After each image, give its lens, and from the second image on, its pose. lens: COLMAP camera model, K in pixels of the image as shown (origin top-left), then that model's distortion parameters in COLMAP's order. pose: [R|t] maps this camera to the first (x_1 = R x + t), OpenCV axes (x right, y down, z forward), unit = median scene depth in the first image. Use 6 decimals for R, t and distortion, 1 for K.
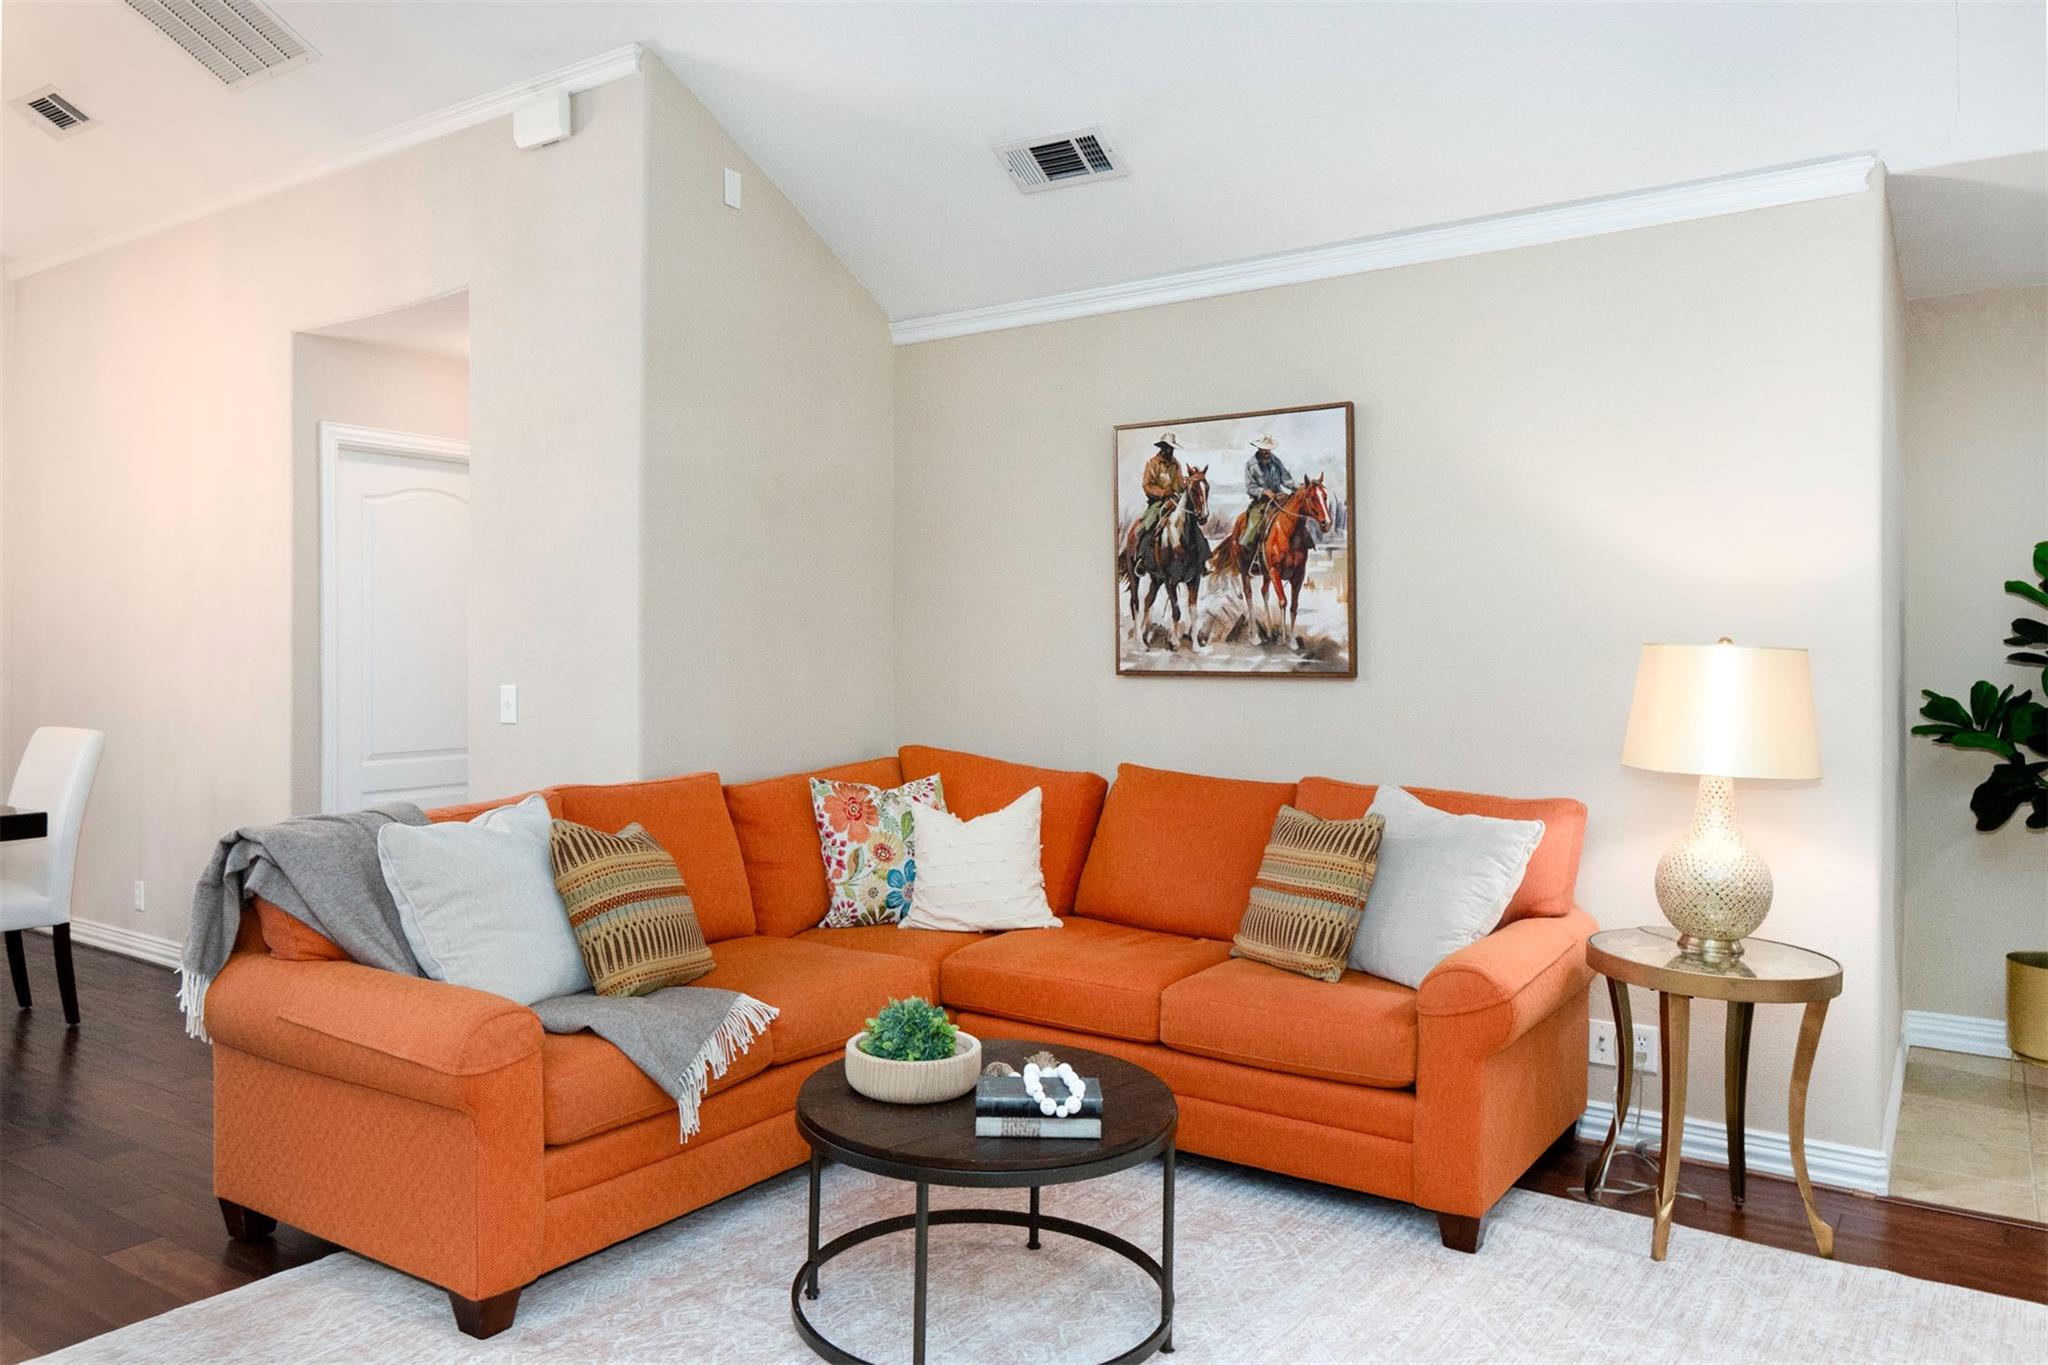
lens RADIAL K [[1435.4, 0, 1066.7], [0, 1435.4, 644.3], [0, 0, 1]] dist [-0.003022, 0.000816]
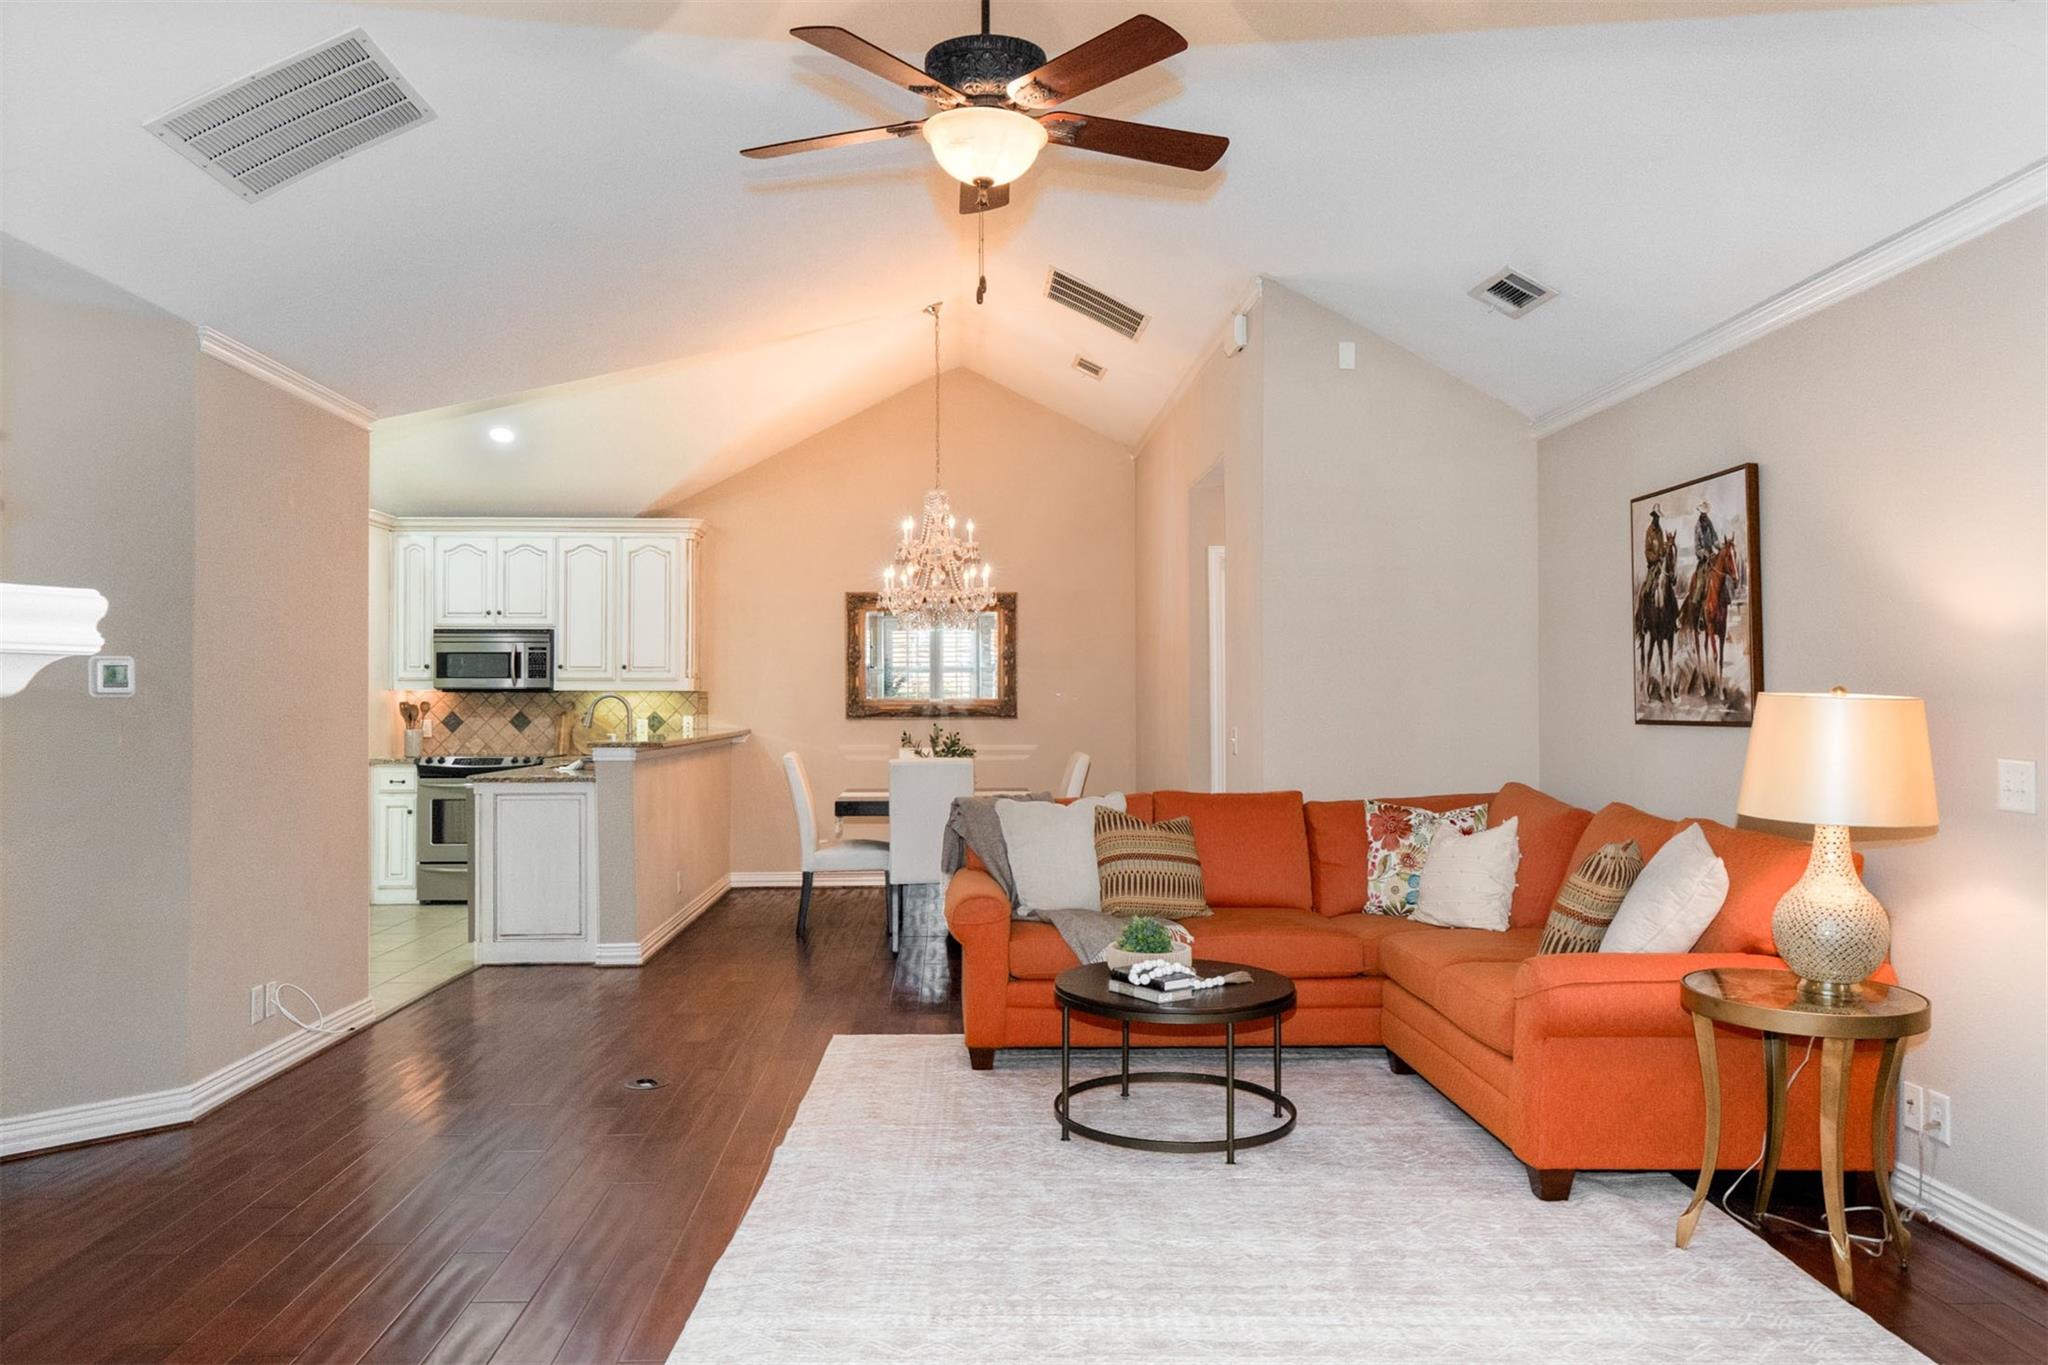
lens RADIAL K [[1487.6, 0, 1010.7], [0, 1487.6, 687.2], [0, 0, 1]] dist [-0.005359, 0.000587]
pose [[0.591465, -0.011940, -0.806242, 0.714097], [0.004522, 0.999924, -0.011491, 0.004089], [0.806318, 0.003151, 0.591474, -0.068994]]
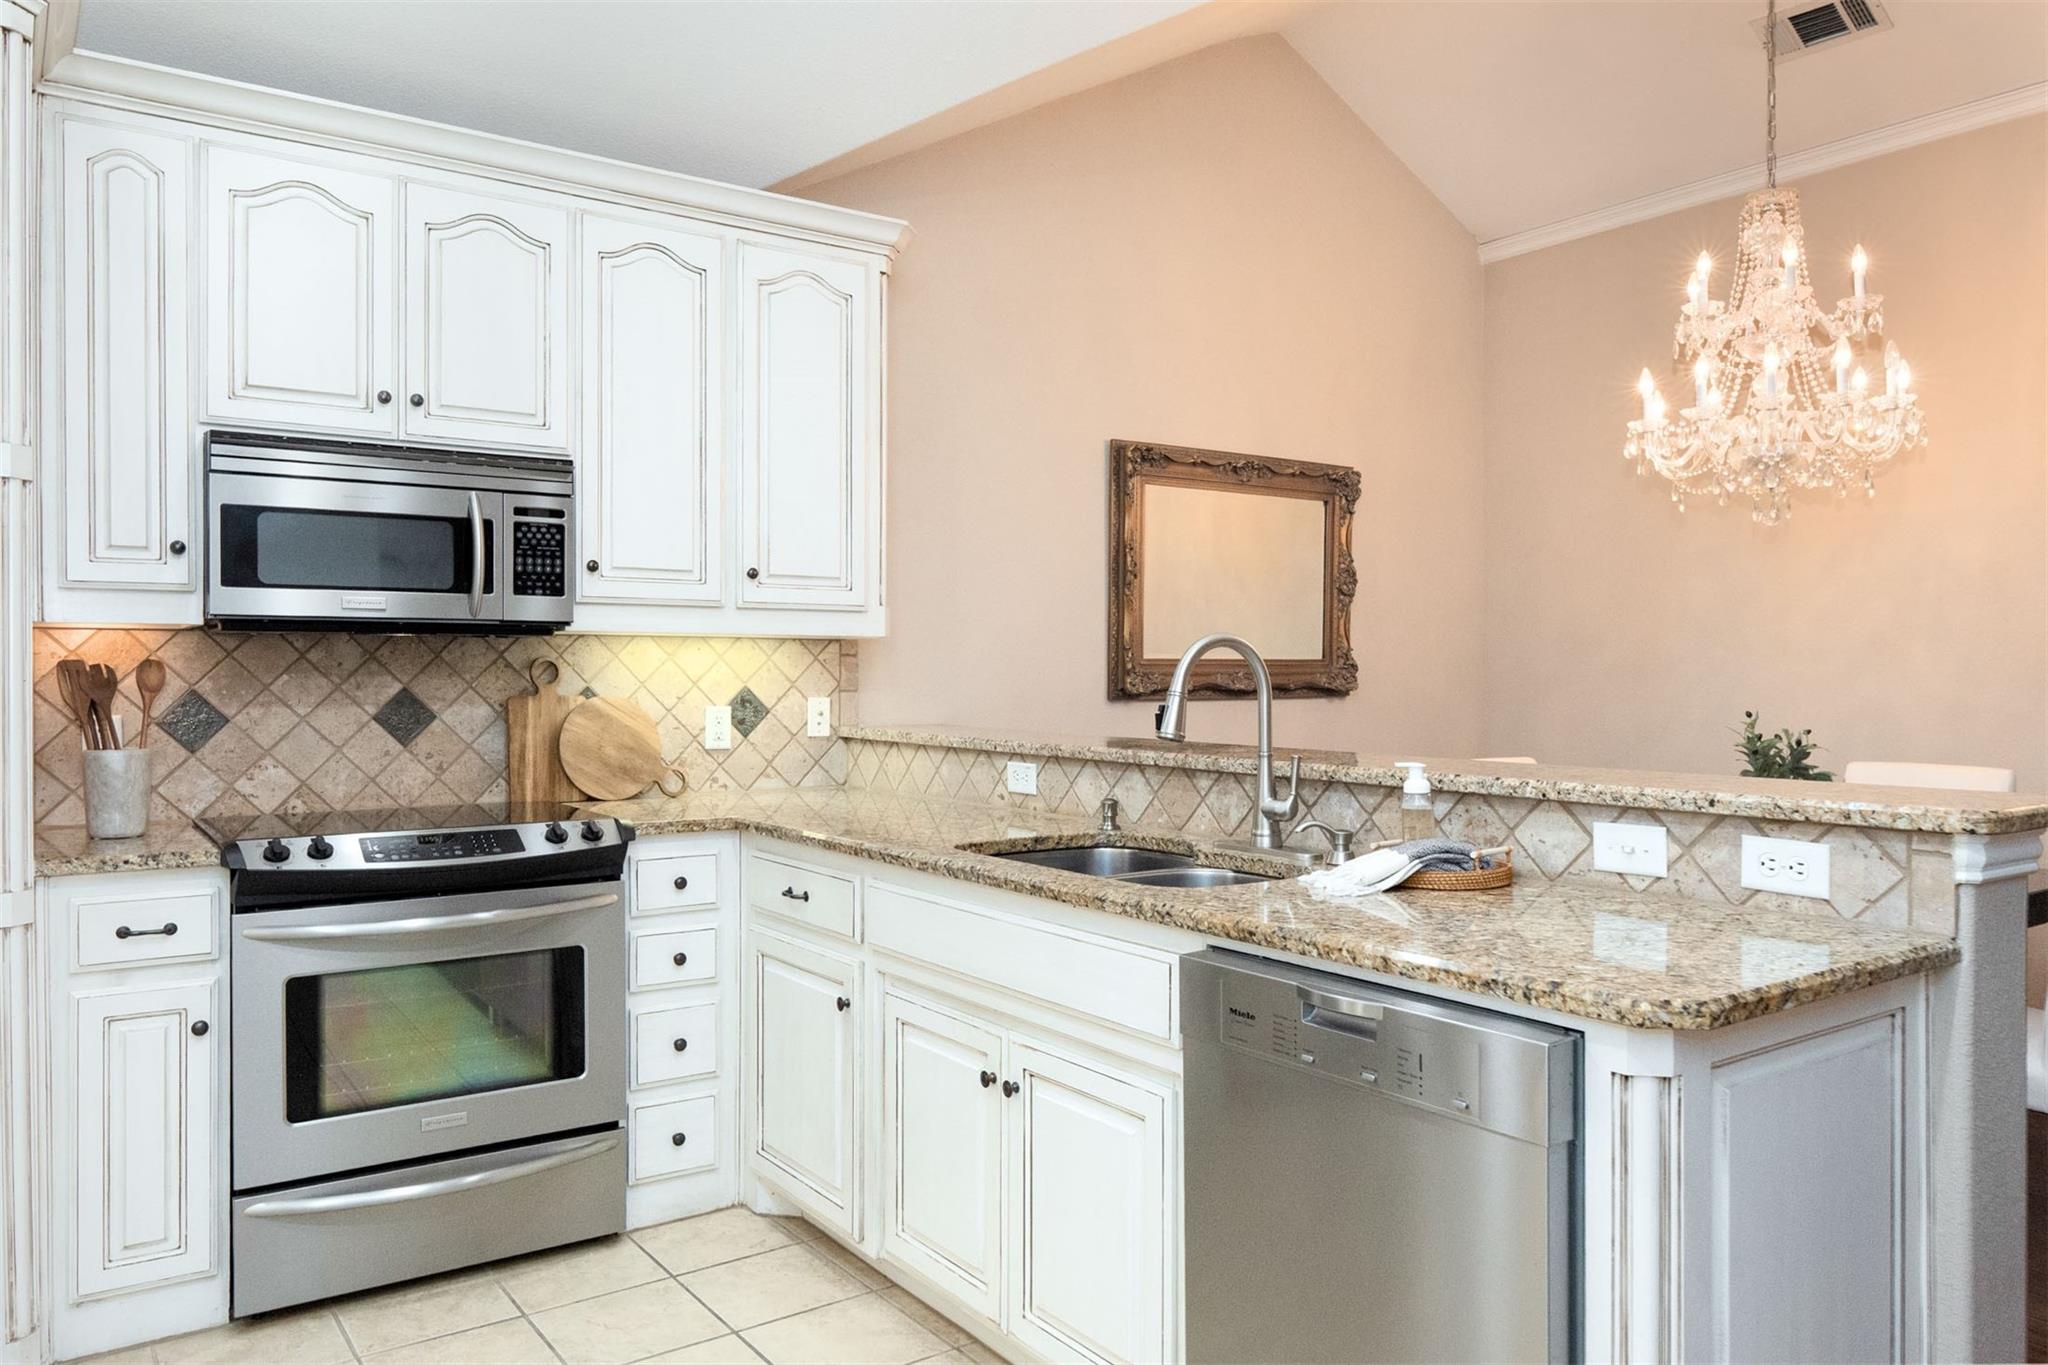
lens RADIAL K [[1434.4, 0, 1014.3], [0, 1434.4, 678.8], [0, 0, 1]] dist [-0.004857, 0.000869]
pose [[0.934023, -0.001542, -0.357211, -1.025011], [0.003864, 0.999976, 0.005787, 0.003043], [0.357193, -0.006785, 0.934006, 0.054173]]
